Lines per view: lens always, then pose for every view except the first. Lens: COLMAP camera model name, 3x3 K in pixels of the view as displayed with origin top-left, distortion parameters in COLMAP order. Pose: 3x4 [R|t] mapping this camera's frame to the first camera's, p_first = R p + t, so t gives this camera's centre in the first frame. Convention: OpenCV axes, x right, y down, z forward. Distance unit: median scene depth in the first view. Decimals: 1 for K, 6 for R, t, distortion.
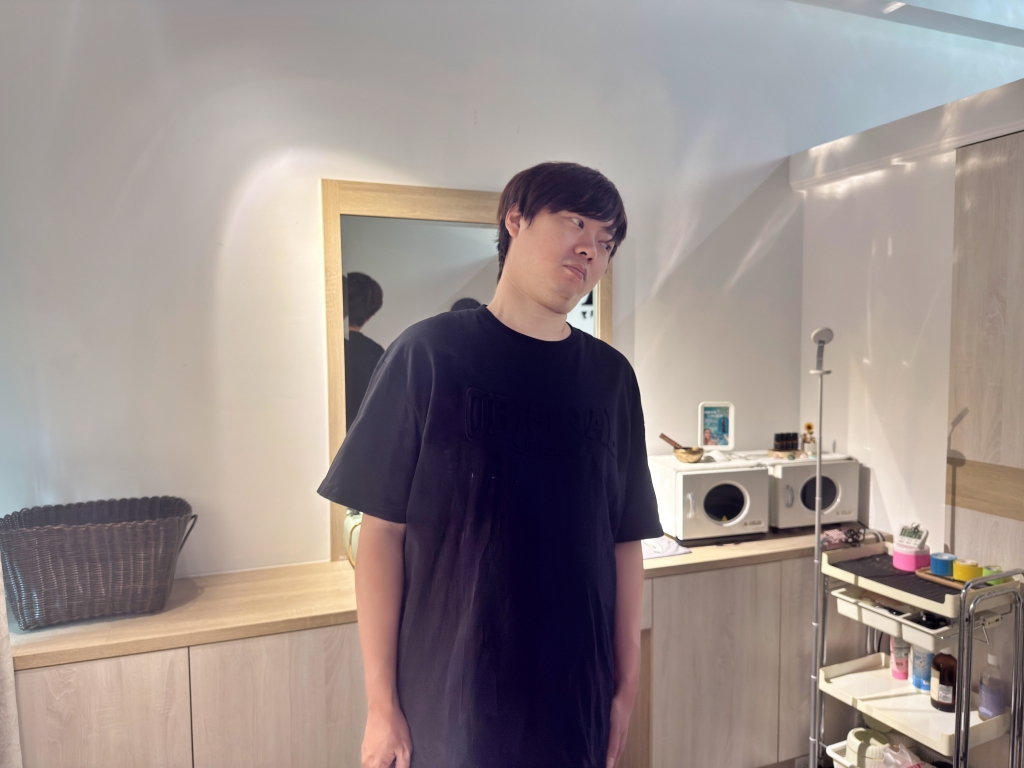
lens RADIAL K [[720.0, 0, 512.0], [0, 720.0, 384.0], [0, 0, 1]] dist [0.004128, -0.018464]
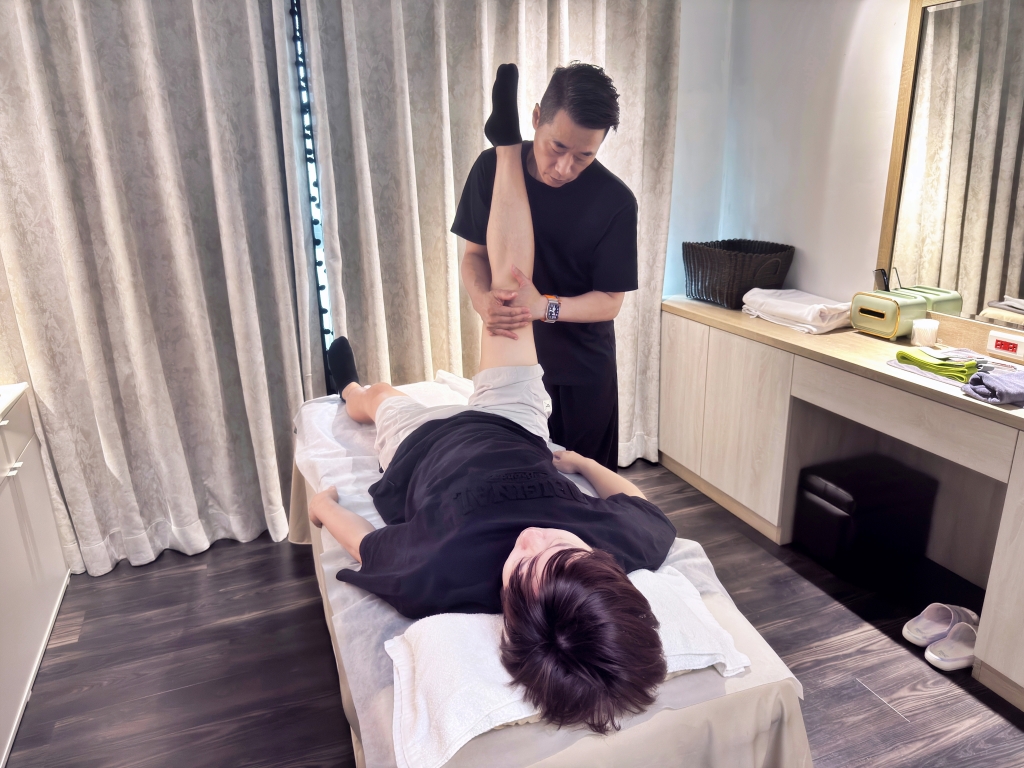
lens RADIAL K [[719.0, 0, 512.0], [0, 719.0, 384.0], [0, 0, 1]] dist [0.030410, -0.068351]
pose [[0.009553, 0.313604, -0.949506, 0.936768], [-0.037835, 0.948982, 0.313051, -0.015673], [0.999238, 0.032934, 0.020931, 0.387275]]
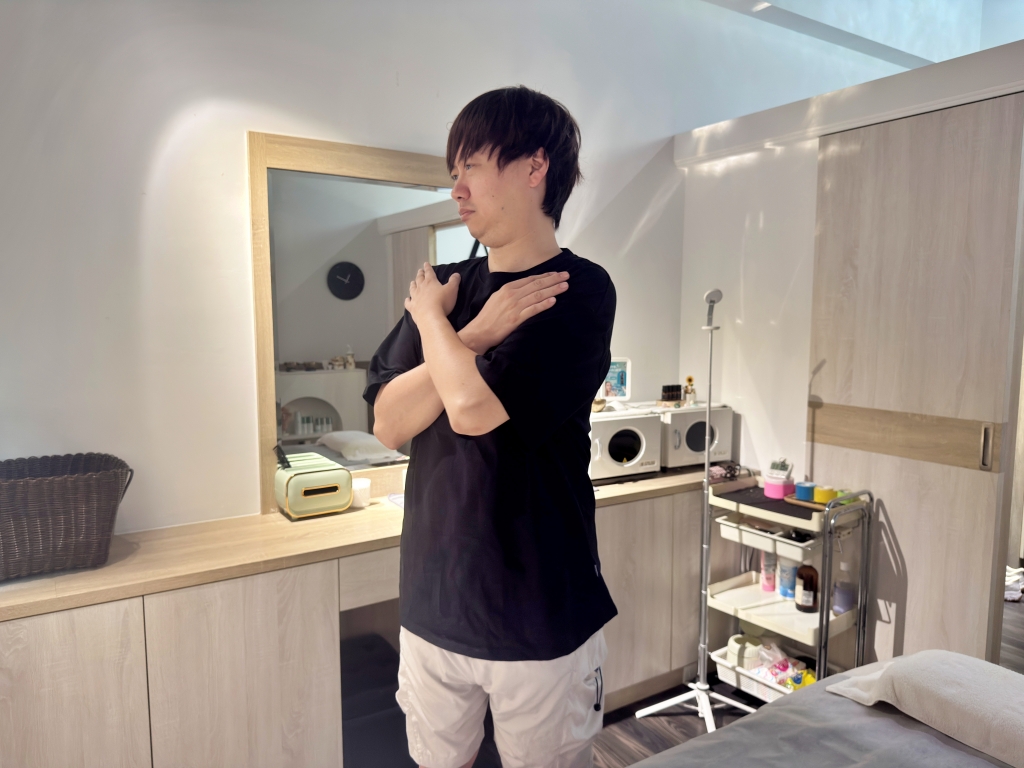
lens RADIAL K [[719.0, 0, 512.0], [0, 719.0, 384.0], [0, 0, 1]] dist [0.030410, -0.068351]
pose [[0.978571, -0.011941, 0.205565, -0.115310], [0.004095, 0.999248, 0.038551, 0.026402], [-0.205871, -0.036883, 0.977884, -0.057081]]
